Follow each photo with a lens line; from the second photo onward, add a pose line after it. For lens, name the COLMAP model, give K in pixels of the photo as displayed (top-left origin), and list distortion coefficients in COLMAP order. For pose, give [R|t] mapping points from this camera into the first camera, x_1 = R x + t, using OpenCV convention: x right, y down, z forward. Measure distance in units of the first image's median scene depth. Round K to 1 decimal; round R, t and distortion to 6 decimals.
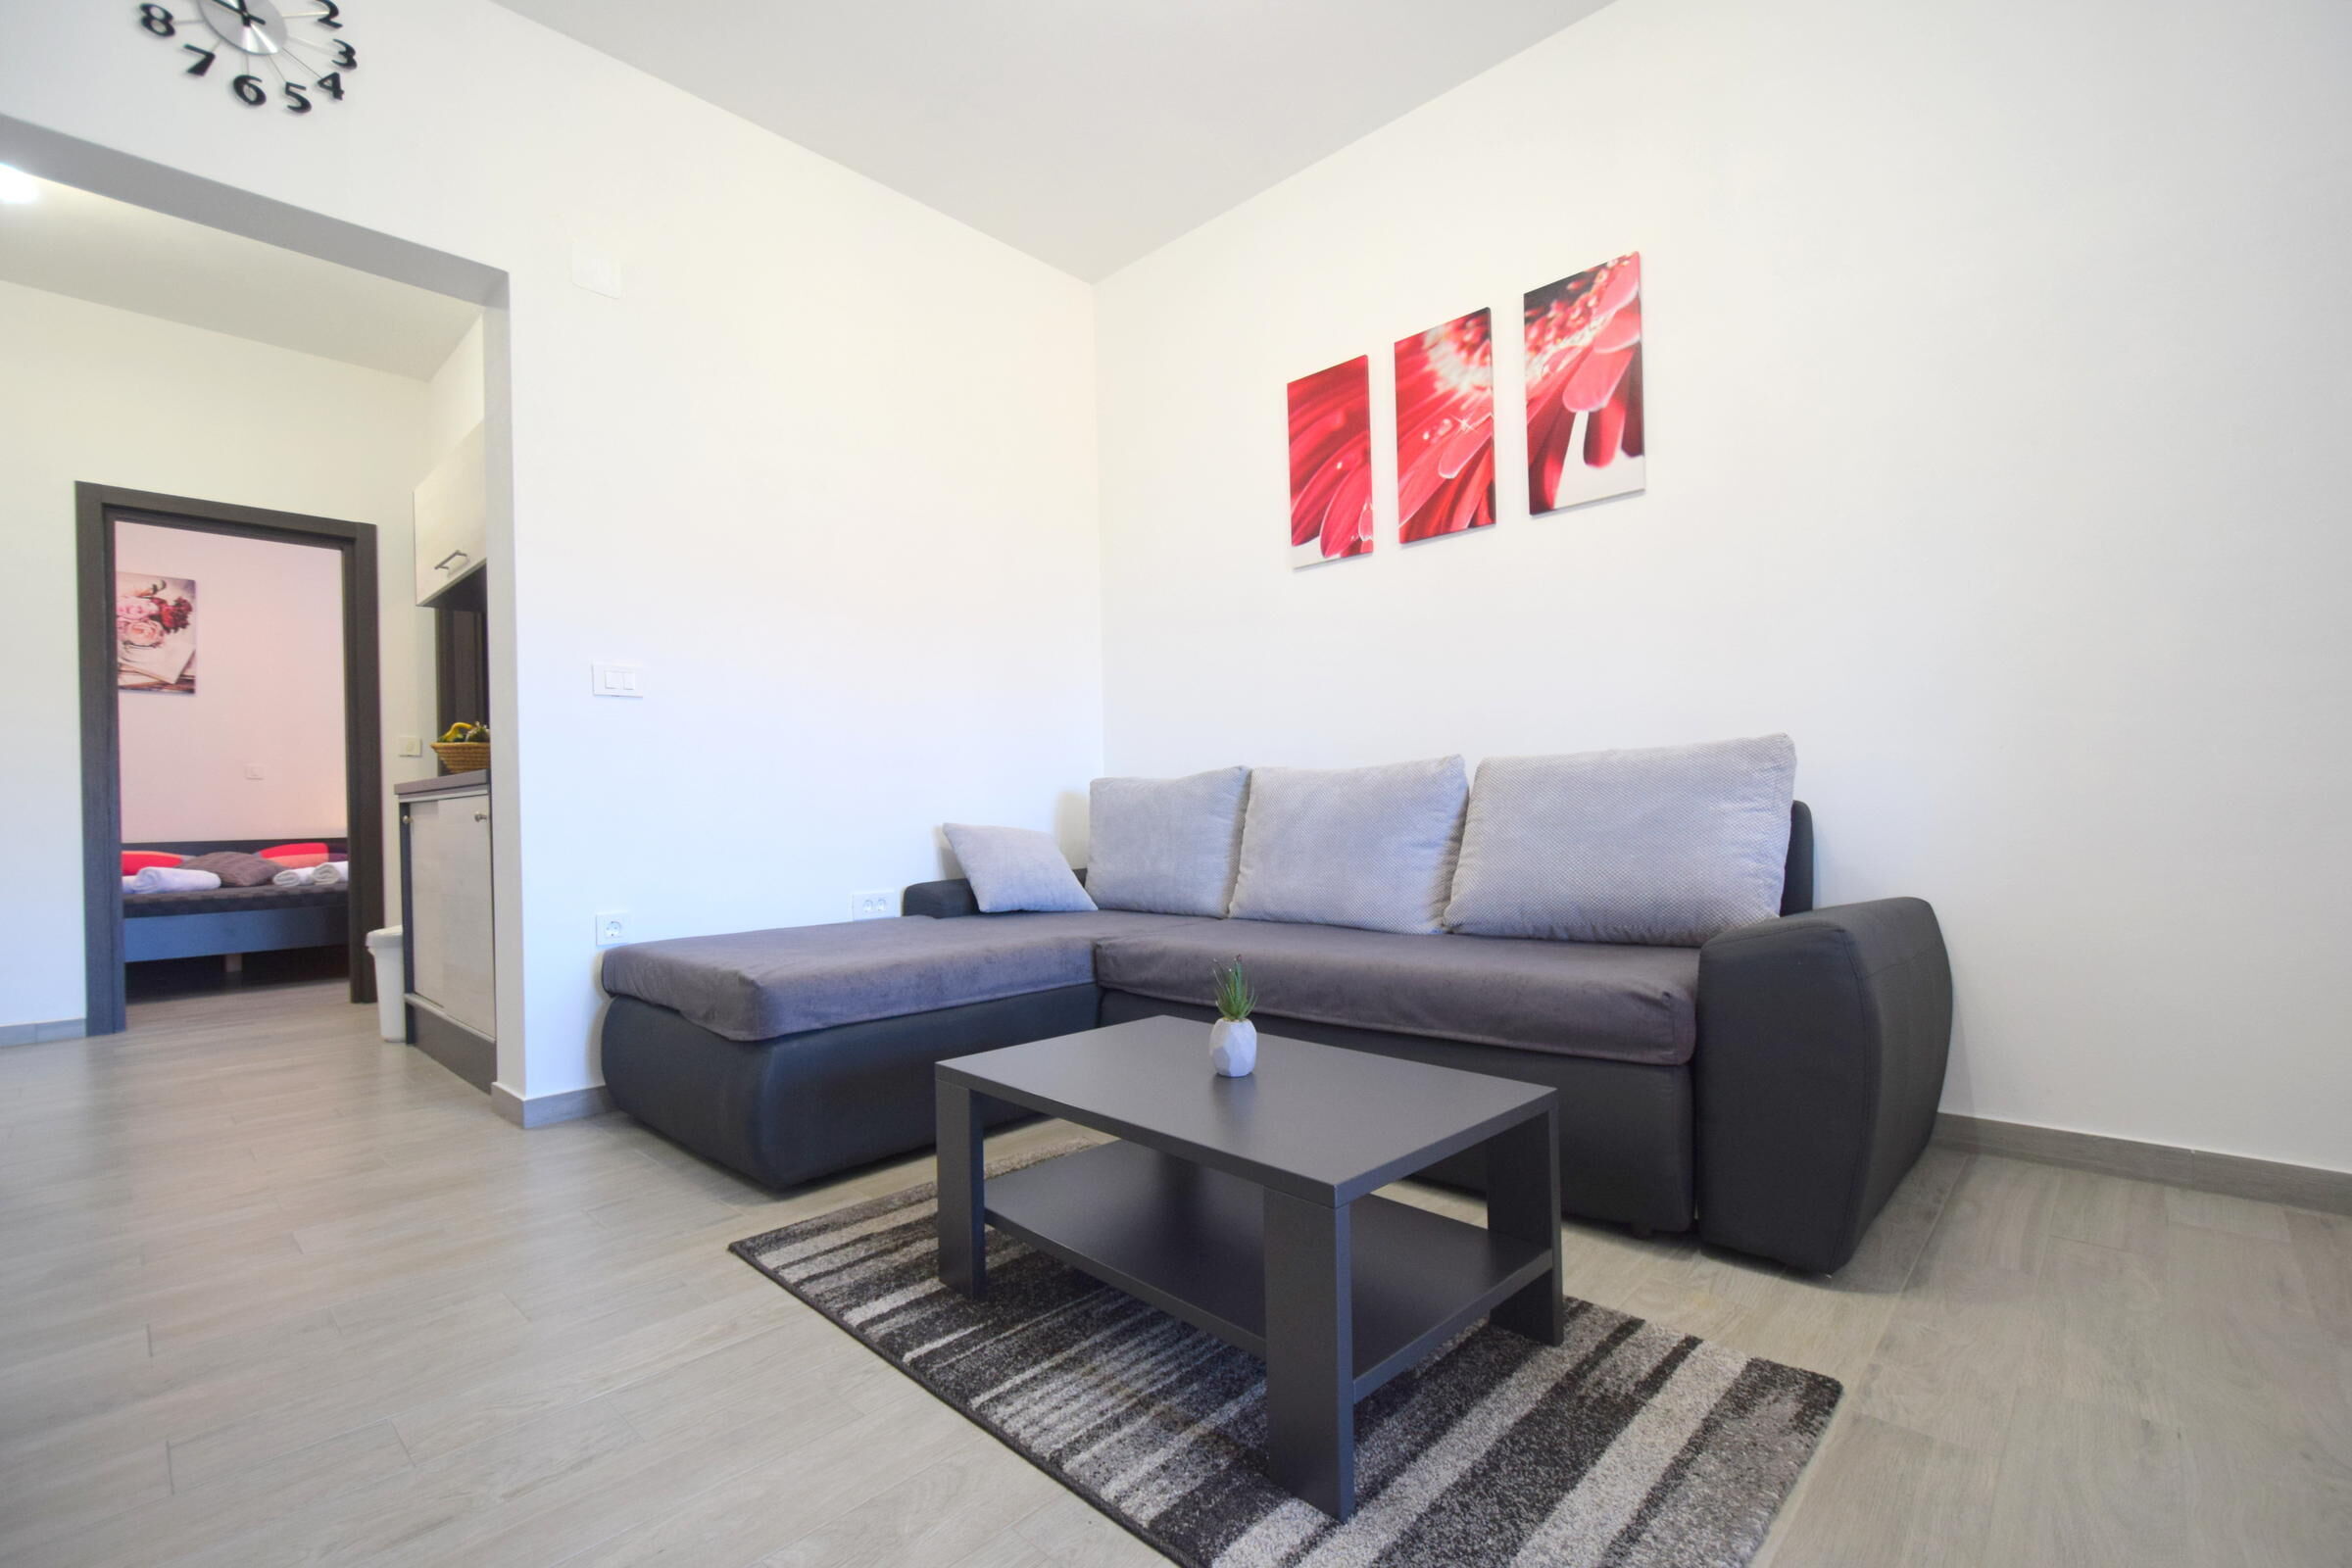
lens RADIAL K [[1020.4, 0, 1190.6], [0, 1020.4, 808.1], [0, 0, 1]] dist [-0.001062, -0.001400]
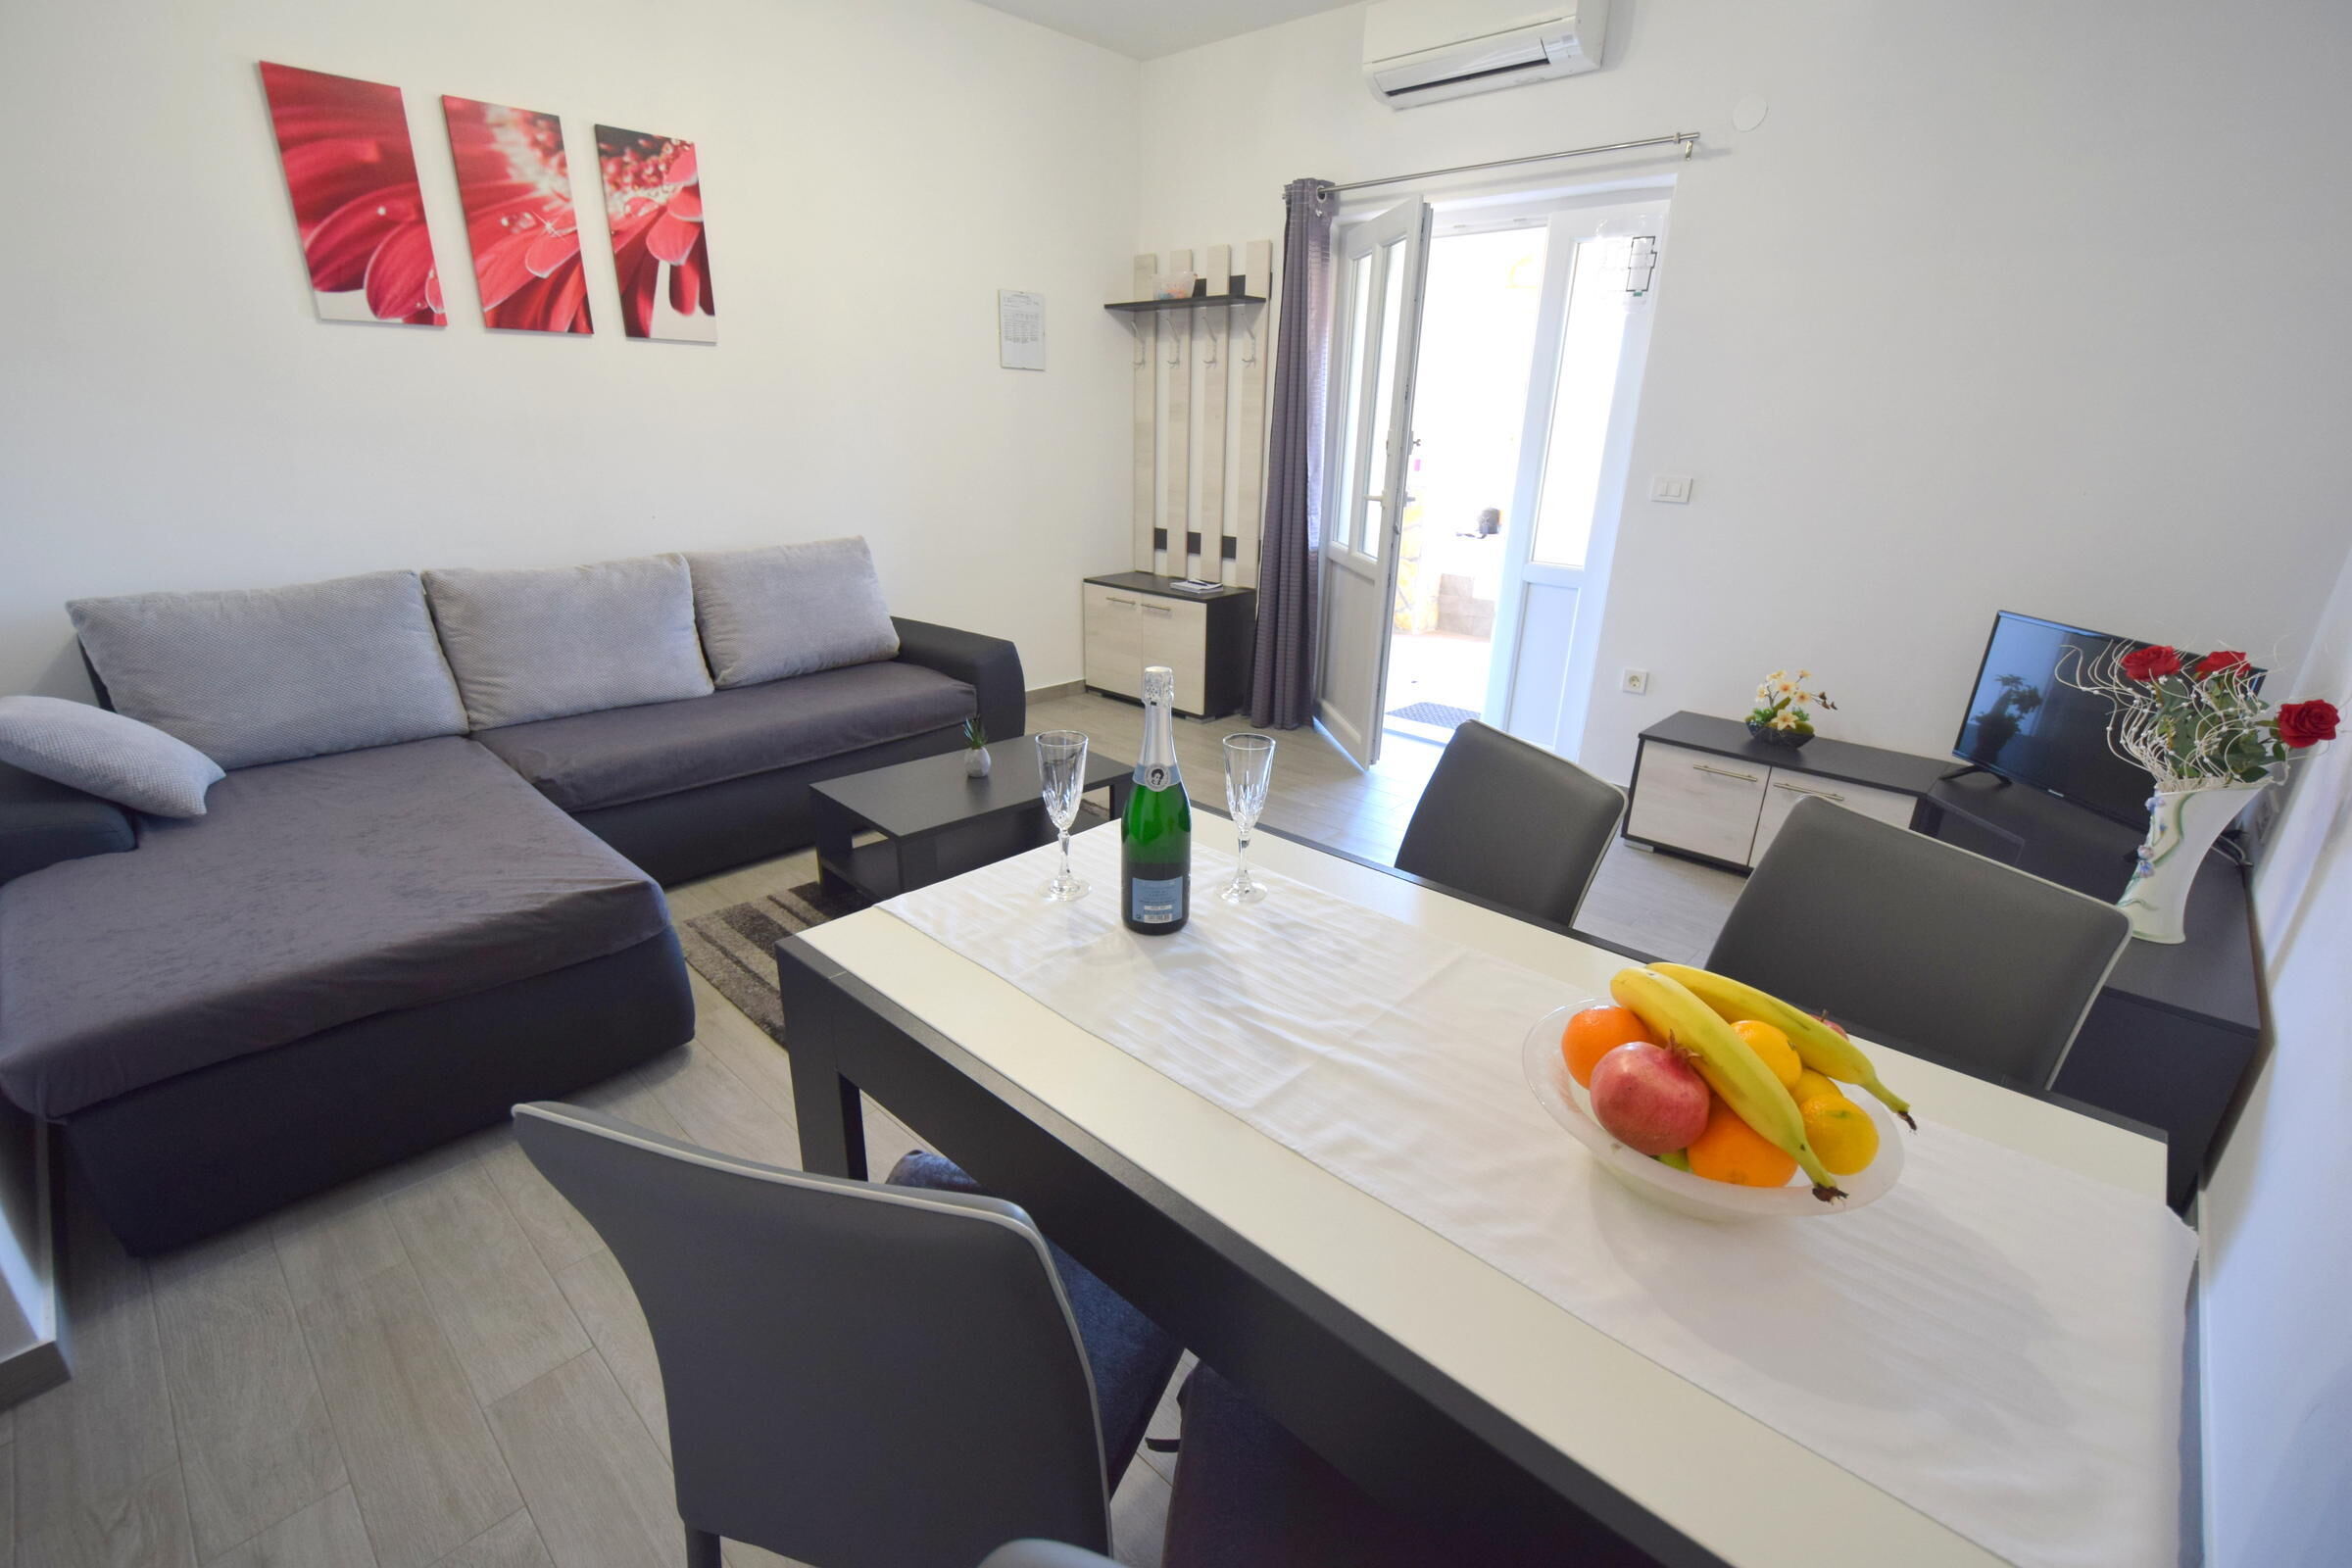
lens RADIAL K [[1020.4, 0, 1190.6], [0, 1020.4, 808.1], [0, 0, 1]] dist [-0.001062, -0.001400]
pose [[-0.007988, -0.339807, 0.940461, -1.023848], [-0.024501, 0.940276, 0.339531, -0.192226], [-0.999668, -0.020330, -0.015837, 0.346390]]
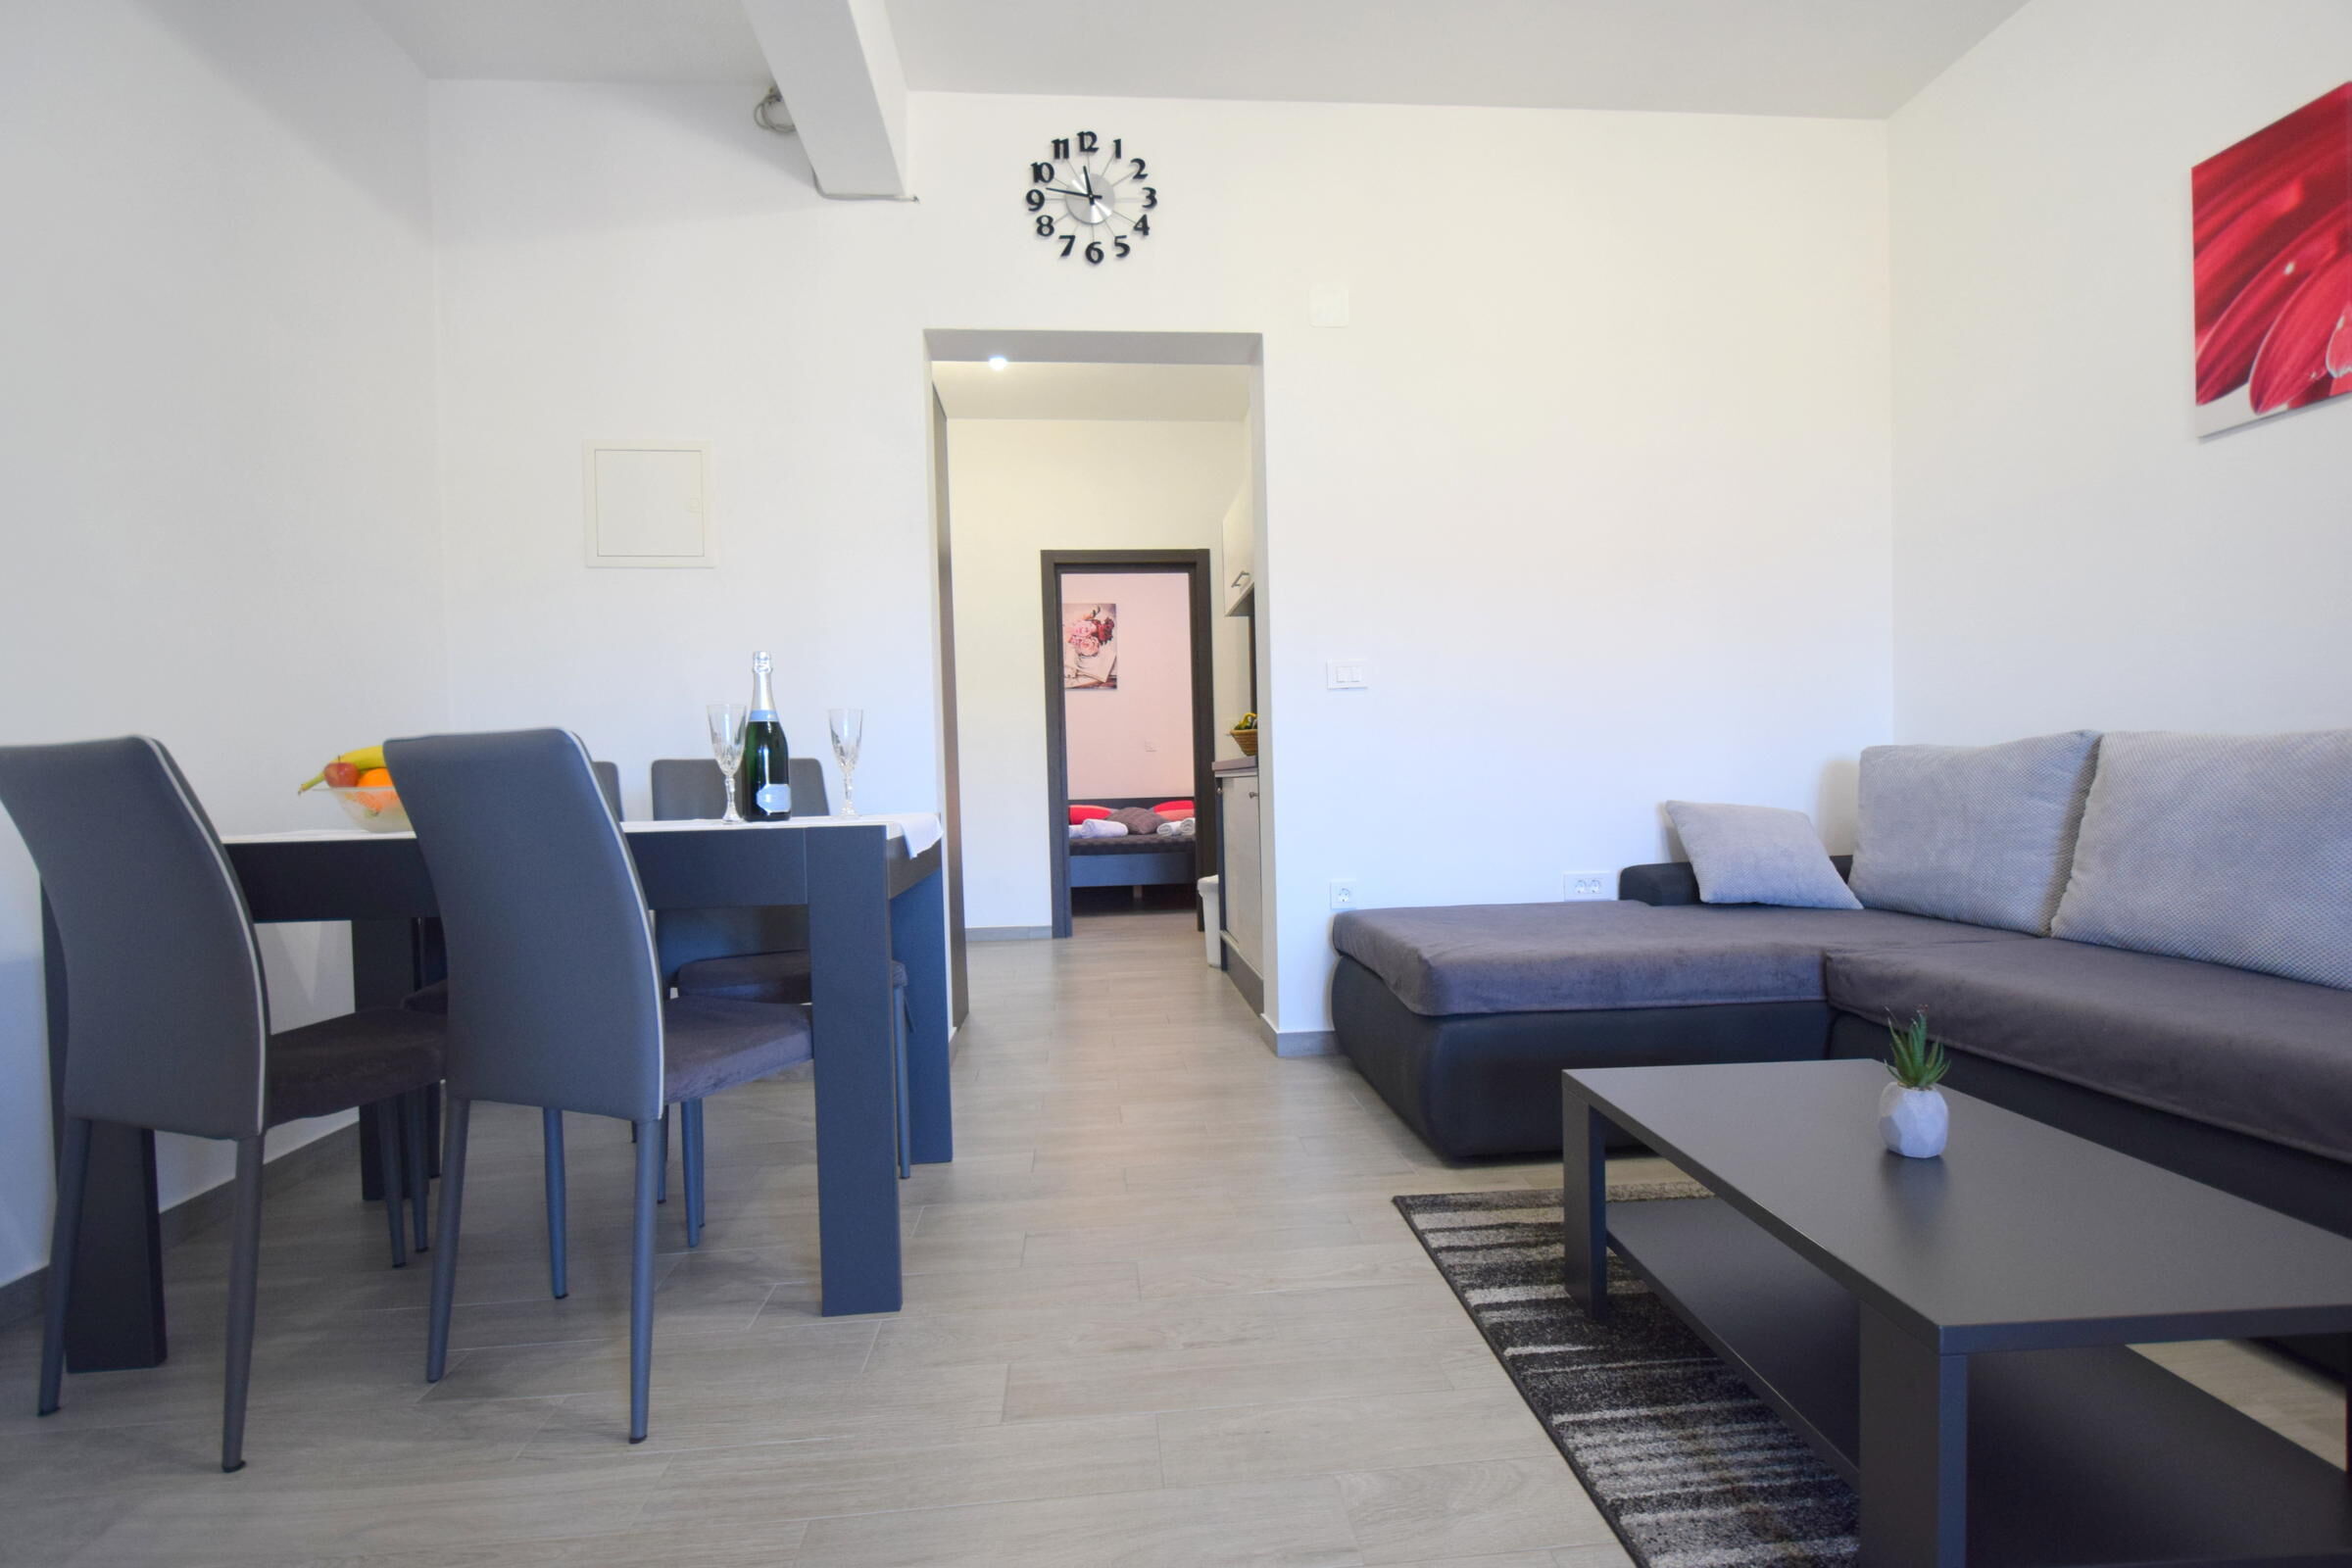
lens RADIAL K [[1059.3, 0, 1178.2], [0, 1059.3, 817.7], [0, 0, 1]] dist [0.012106, -0.011423]
pose [[0.748489, 0.021532, -0.662797, 0.079319], [0.011278, 0.998915, 0.045187, -0.023782], [0.663051, -0.041297, 0.747434, 0.000562]]
